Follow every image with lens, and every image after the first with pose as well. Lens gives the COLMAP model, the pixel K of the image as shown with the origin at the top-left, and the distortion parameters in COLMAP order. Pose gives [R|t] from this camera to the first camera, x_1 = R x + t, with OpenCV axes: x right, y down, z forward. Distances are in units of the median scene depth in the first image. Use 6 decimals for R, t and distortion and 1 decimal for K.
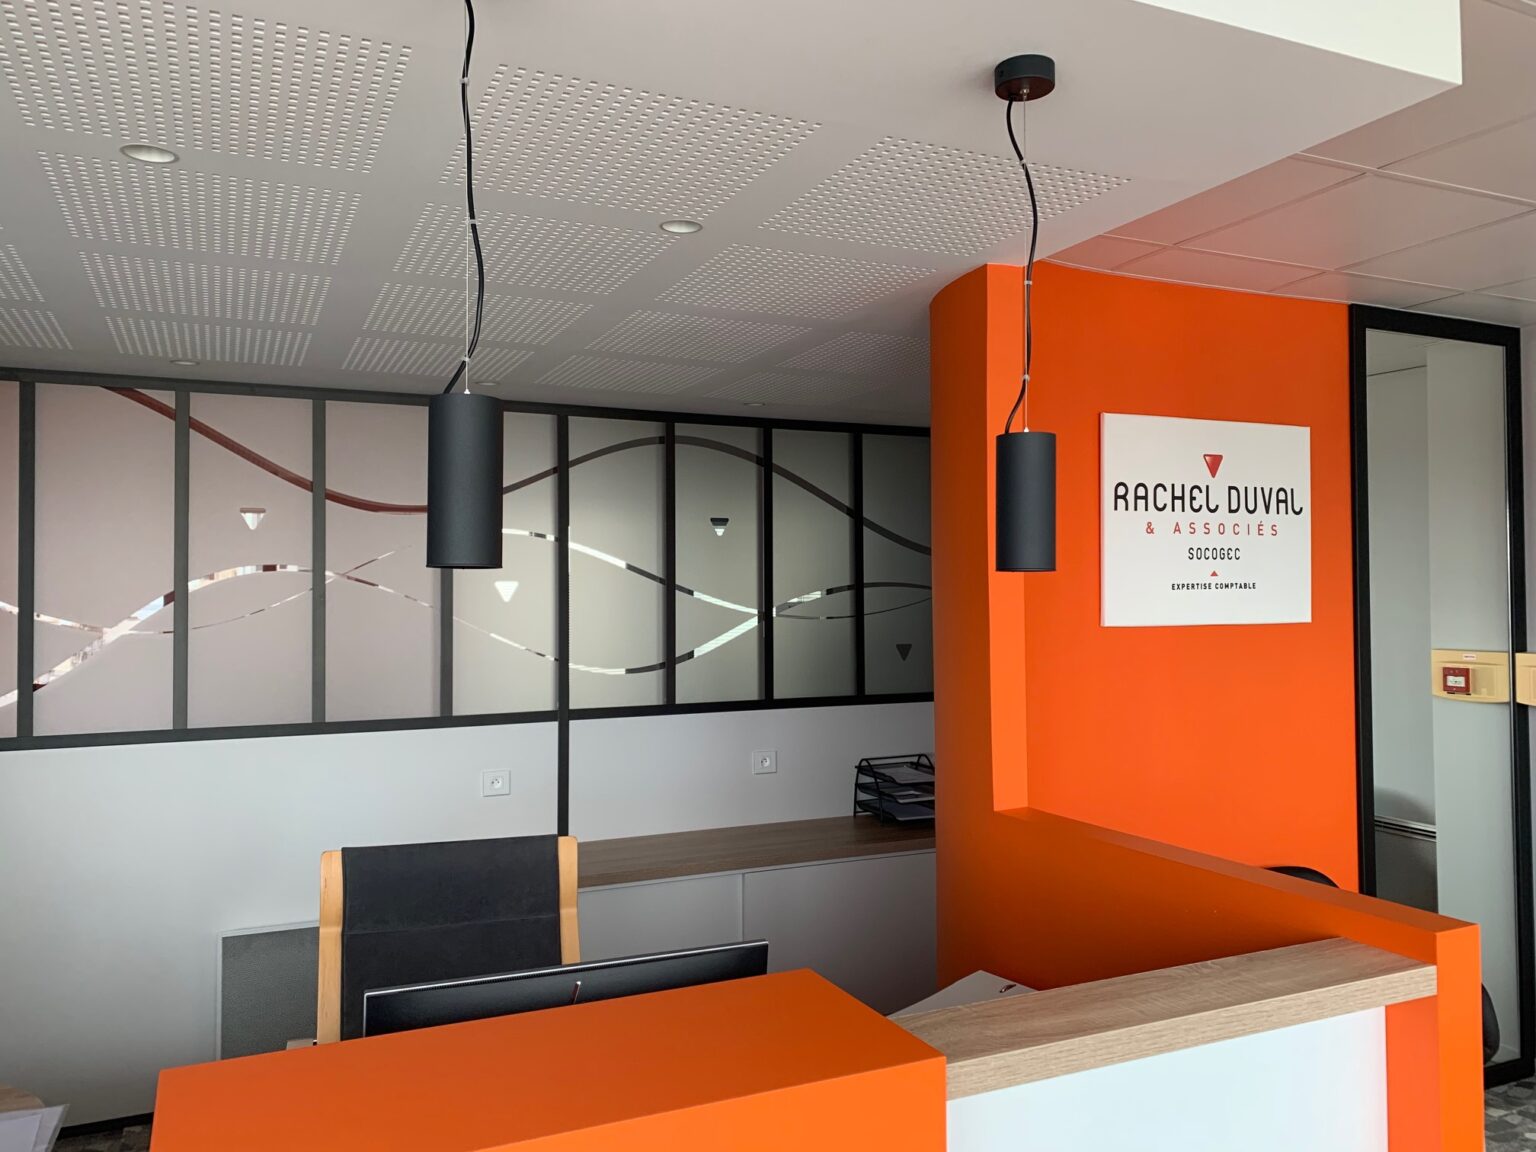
lens RADIAL K [[1169.9, 0, 769.3], [0, 1169.9, 569.0], [0, 0, 1]] dist [0.035694, -0.034788]
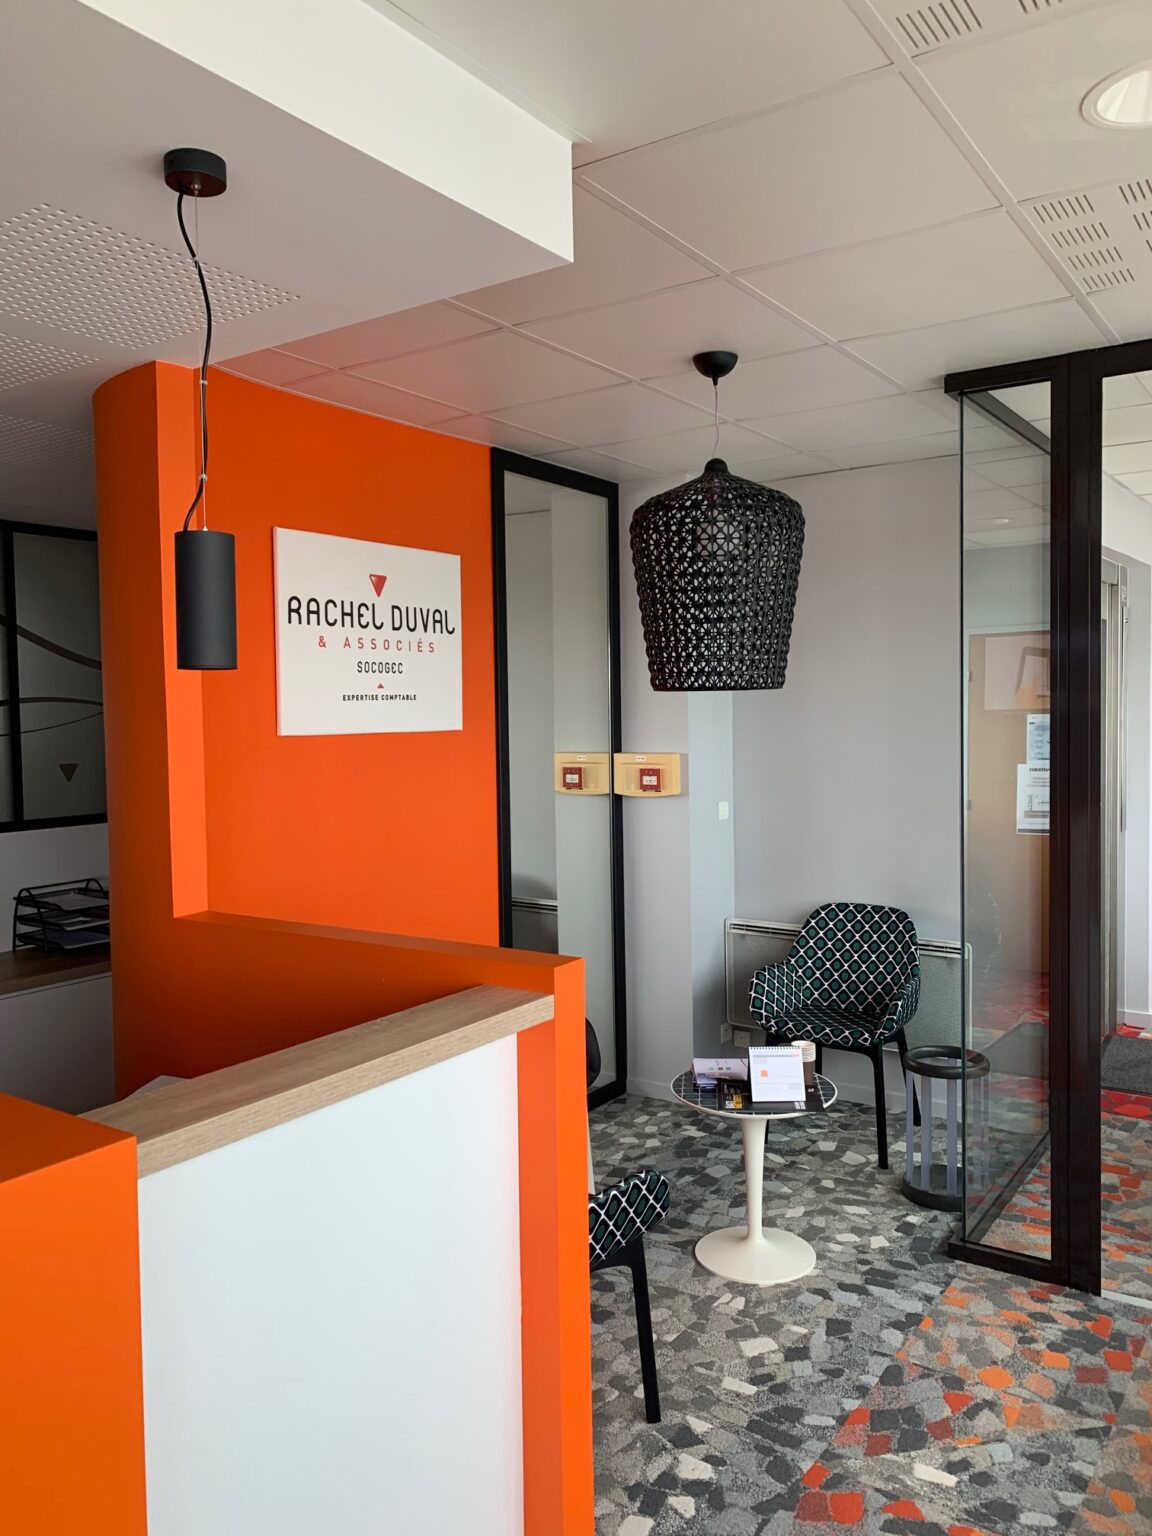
lens RADIAL K [[1165.9, 0, 572.6], [0, 1165.9, 761.4], [0, 0, 1]] dist [0.033152, -0.053564]
pose [[0.865087, -0.028661, 0.500803, -0.007981], [-0.001730, 0.998190, 0.060114, 0.009001], [-0.501619, -0.052870, 0.863471, -0.019350]]
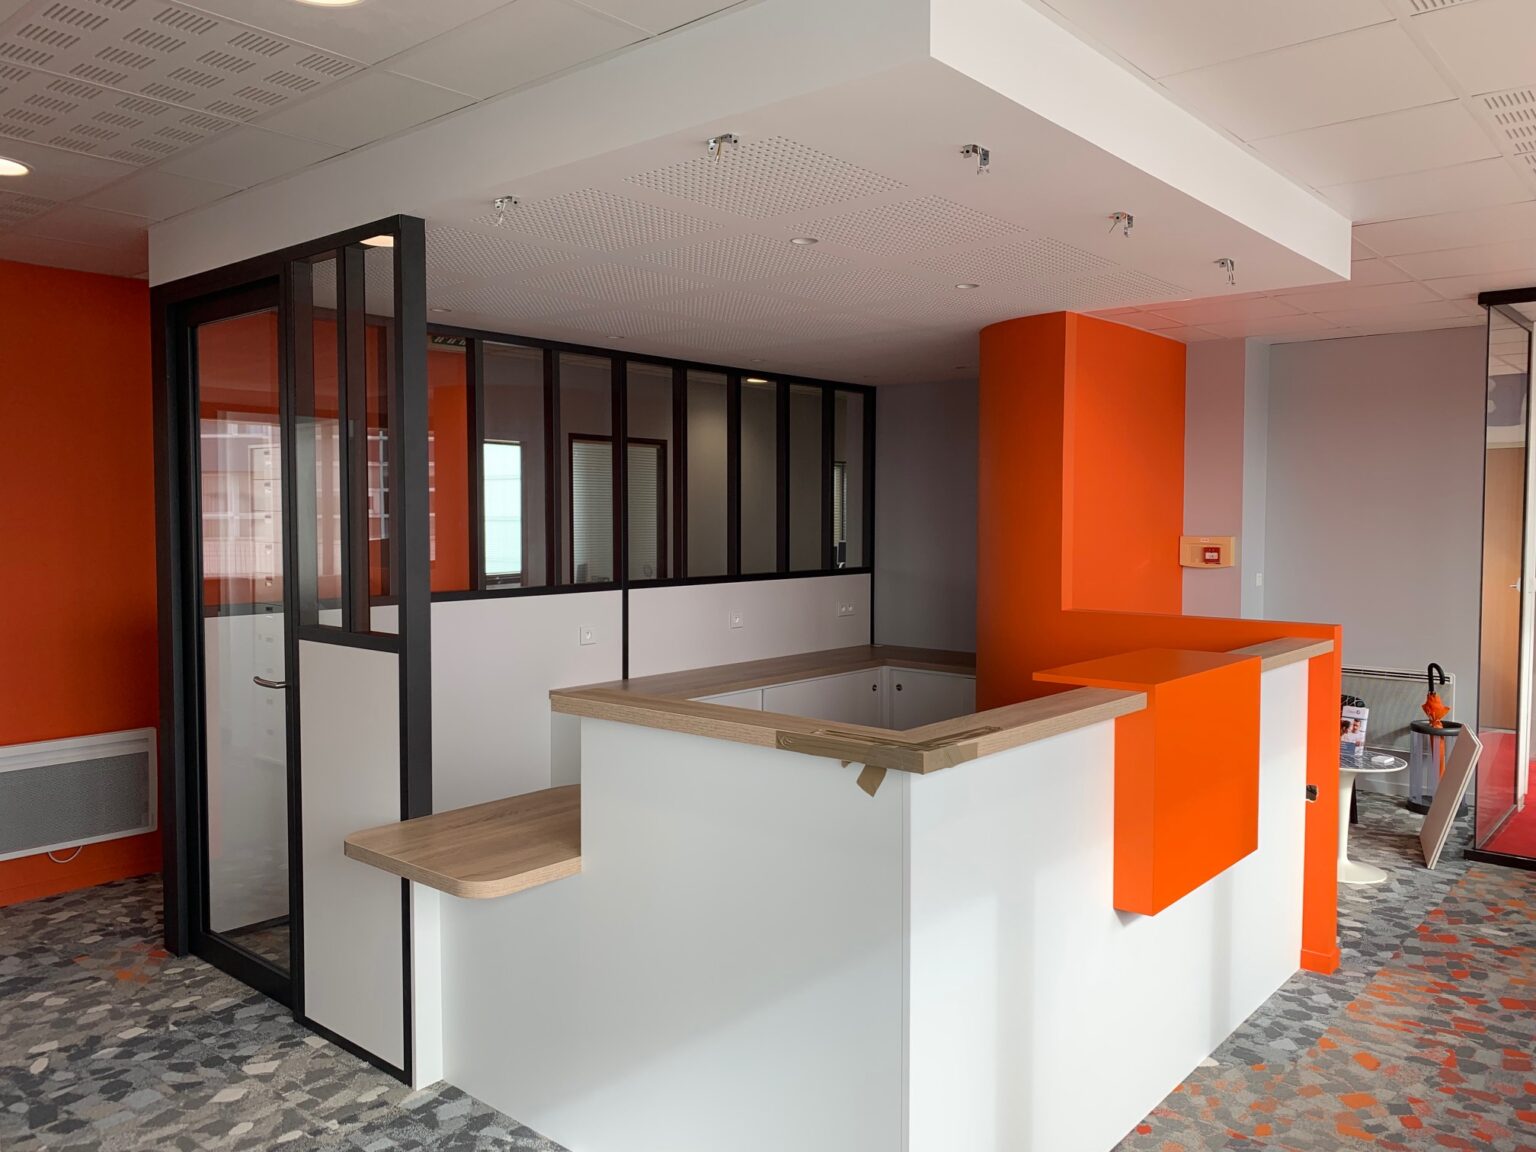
lens RADIAL K [[1169.9, 0, 769.3], [0, 1169.9, 569.0], [0, 0, 1]] dist [0.035694, -0.034788]
pose [[0.911340, -0.013066, 0.411448, -0.723151], [-0.015444, 0.997707, 0.065892, 0.018482], [-0.411365, -0.066405, 0.909048, -0.358705]]
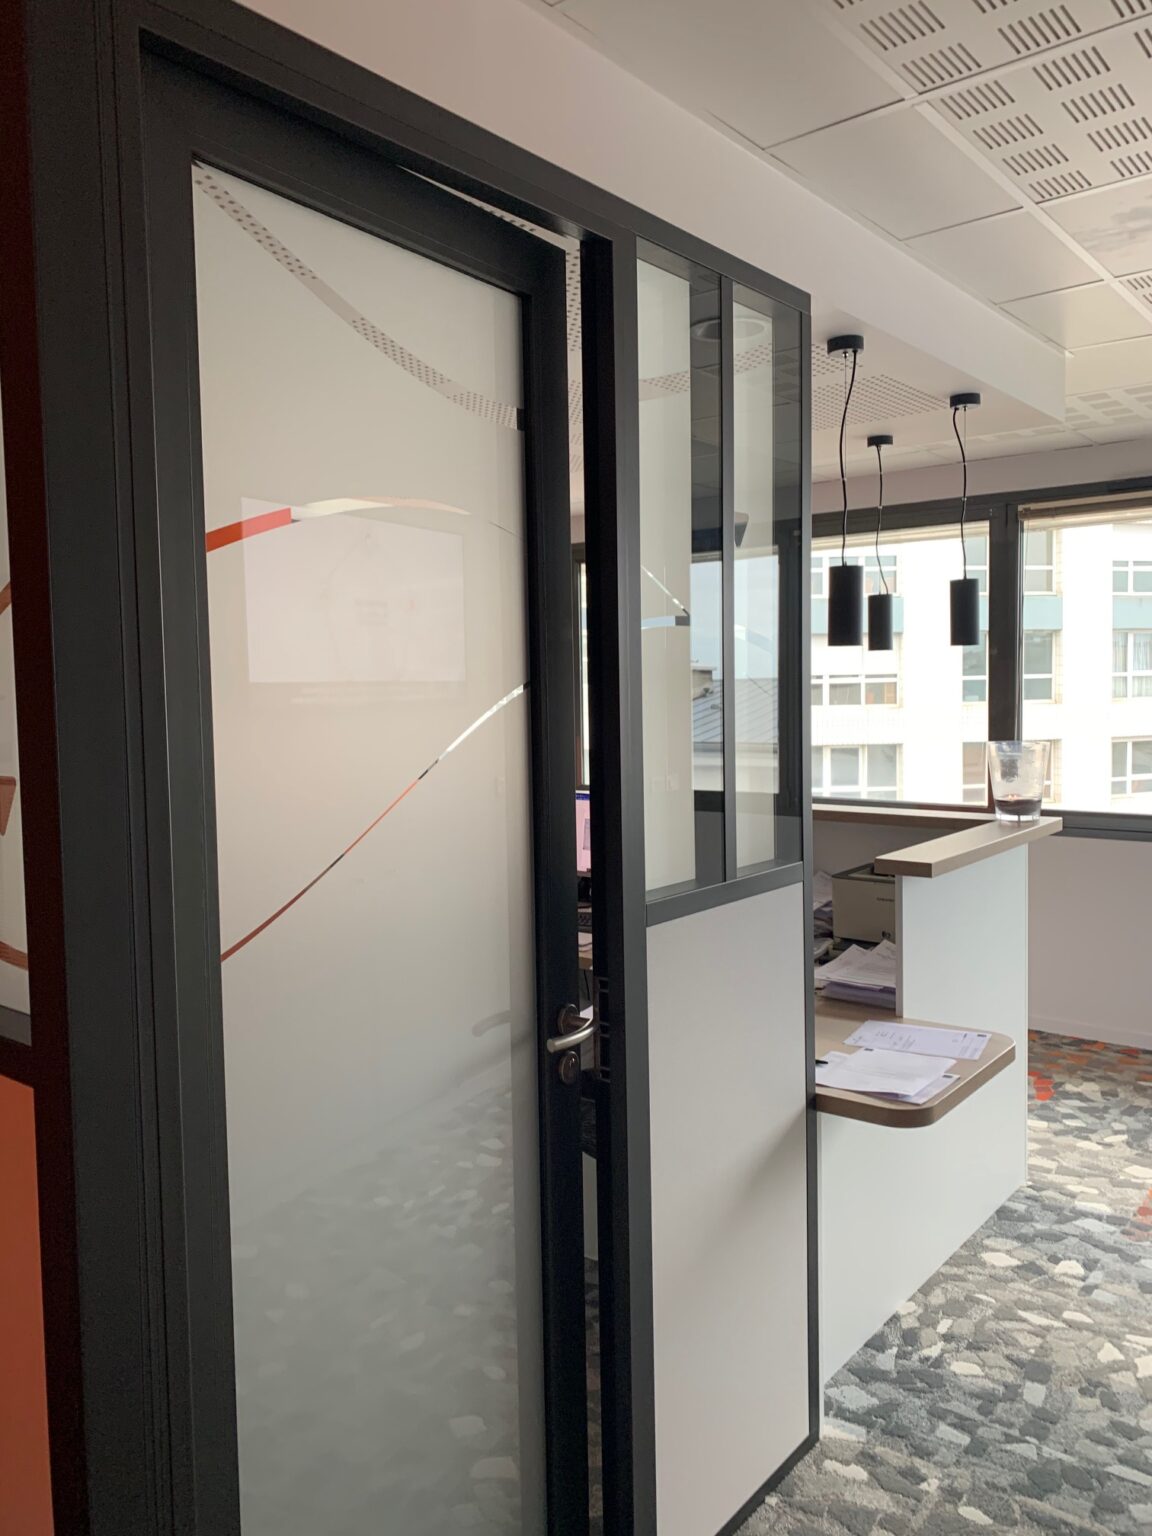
lens RADIAL K [[1169.9, 0, 571.0], [0, 1169.9, 760.8], [0, 0, 1]] dist [0.035694, -0.034788]
pose [[-0.439328, -0.045272, 0.897185, -1.162152], [0.002680, 0.998659, 0.051704, 0.045548], [-0.898323, 0.025119, -0.438618, 1.024173]]
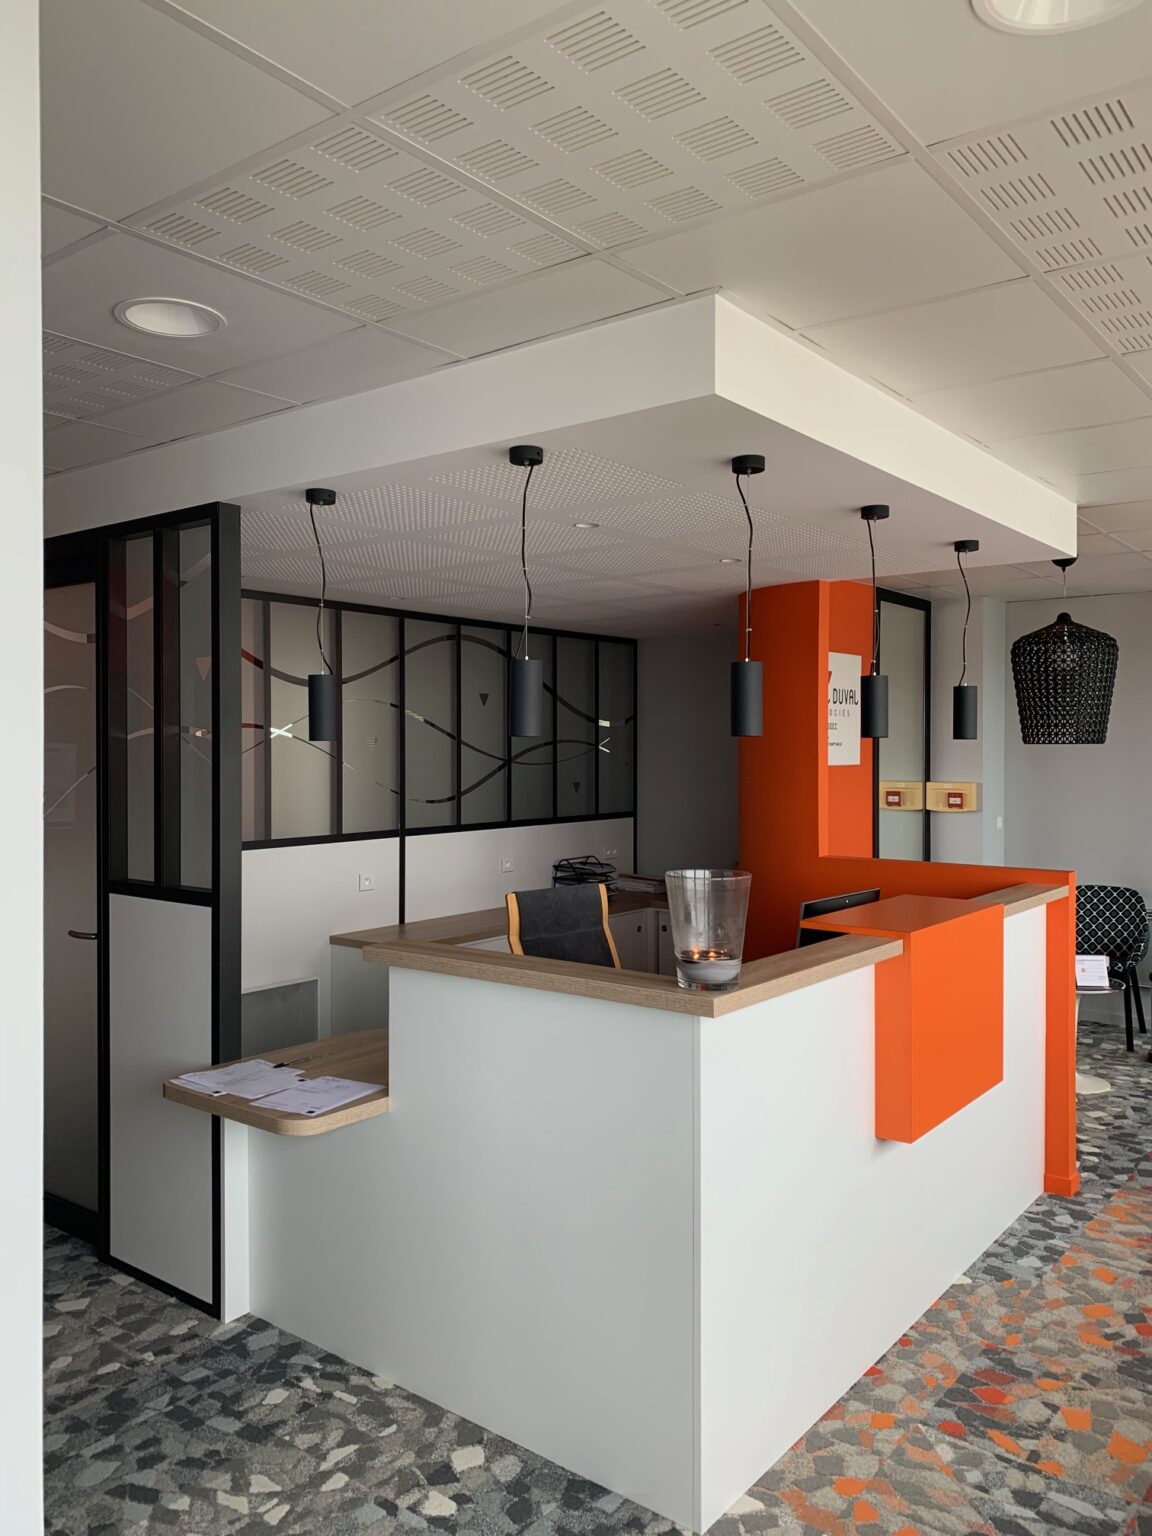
lens RADIAL K [[1169.9, 0, 571.0], [0, 1169.9, 760.8], [0, 0, 1]] dist [0.035694, -0.034788]
pose [[0.891425, 0.000160, 0.453167, -0.788206], [-0.014977, 0.999464, 0.029107, -0.006381], [-0.452920, -0.032734, 0.890950, -0.416515]]
